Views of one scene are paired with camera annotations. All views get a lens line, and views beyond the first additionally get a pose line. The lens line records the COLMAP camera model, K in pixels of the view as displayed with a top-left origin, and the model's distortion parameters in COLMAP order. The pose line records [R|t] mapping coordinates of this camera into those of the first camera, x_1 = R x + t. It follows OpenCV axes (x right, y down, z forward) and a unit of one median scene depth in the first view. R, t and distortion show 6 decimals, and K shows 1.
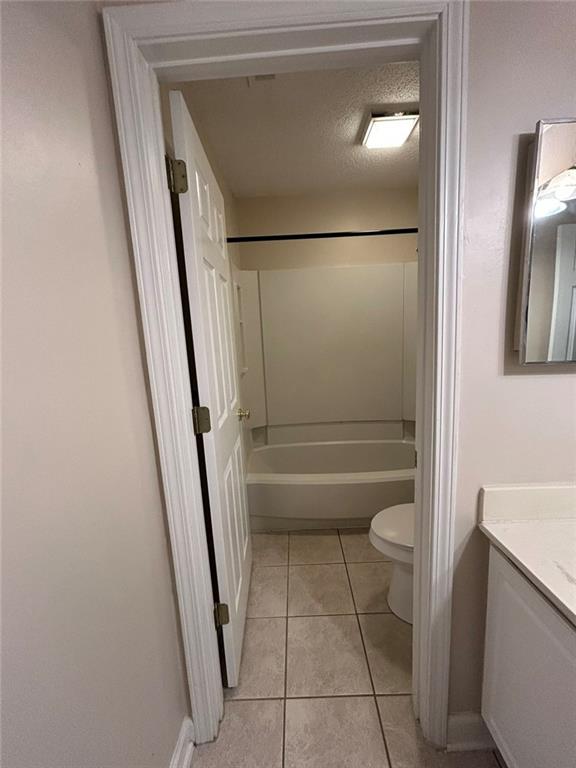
lens RADIAL K [[307.5, 0, 288.0], [0, 307.5, 384.0], [0, 0, 1]] dist [0.003145, -0.000015]
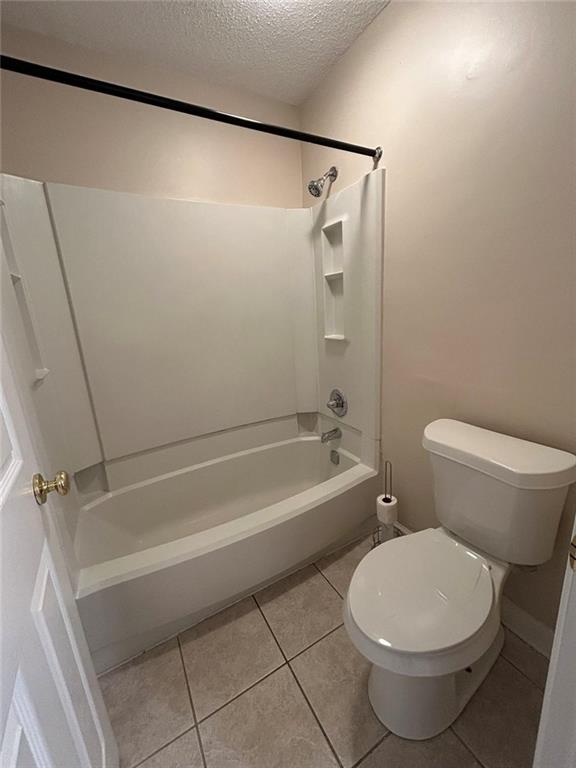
lens RADIAL K [[307.5, 0, 288.0], [0, 307.5, 384.0], [0, 0, 1]] dist [0.003145, -0.000015]
pose [[0.860846, -0.123025, 0.493771, -0.045970], [0.100629, 0.992329, 0.071805, -0.025443], [-0.498817, -0.012125, 0.866622, 0.385996]]
